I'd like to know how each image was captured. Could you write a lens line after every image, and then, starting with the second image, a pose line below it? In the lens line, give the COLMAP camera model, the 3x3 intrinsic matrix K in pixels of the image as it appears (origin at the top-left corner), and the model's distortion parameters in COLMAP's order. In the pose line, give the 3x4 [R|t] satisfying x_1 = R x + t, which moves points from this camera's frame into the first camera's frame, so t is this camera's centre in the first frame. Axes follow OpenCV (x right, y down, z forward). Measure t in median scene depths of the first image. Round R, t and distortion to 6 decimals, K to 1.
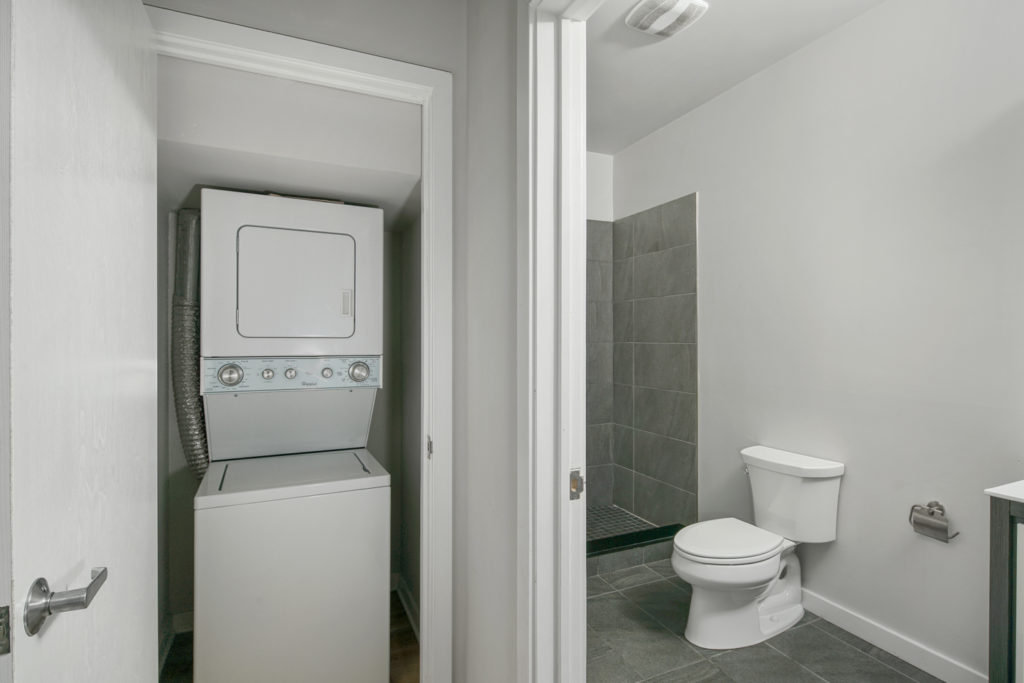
lens RADIAL K [[513.1, 0, 522.6], [0, 513.1, 340.8], [0, 0, 1]] dist [-0.000048, -0.000148]
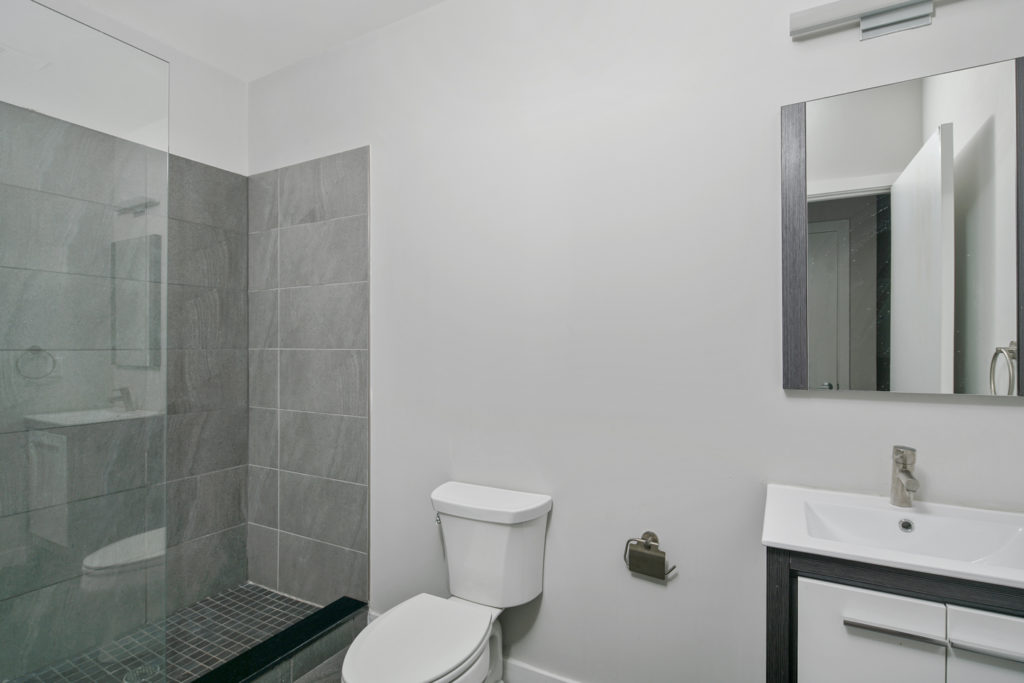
lens RADIAL K [[506.6, 0, 509.5], [0, 506.6, 344.8], [0, 0, 1]] dist [0.000668, 0.000218]
pose [[0.809287, 0.002381, 0.587408, 0.067786], [0.001341, 0.999982, -0.005901, 0.002807], [-0.587411, 0.005563, 0.809269, 0.263173]]
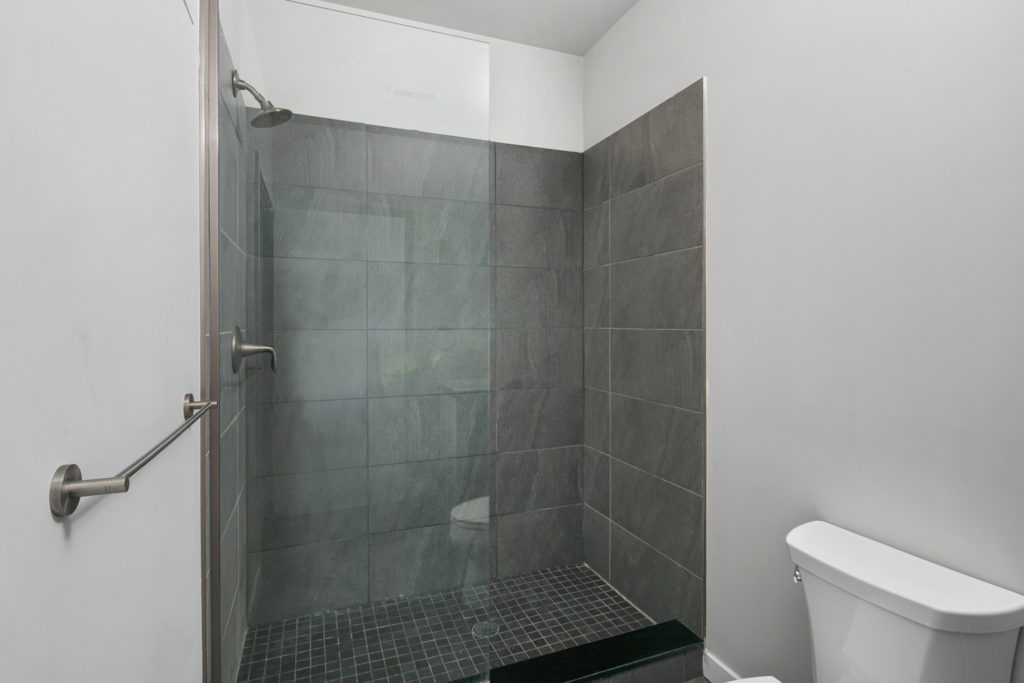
lens RADIAL K [[503.7, 0, 508.2], [0, 503.7, 327.0], [0, 0, 1]] dist [-0.000477, -0.000021]
pose [[0.998103, -0.001954, -0.061536, 0.133745], [0.002182, 0.999991, 0.003645, -0.000621], [0.061528, -0.003773, 0.998098, 0.361380]]
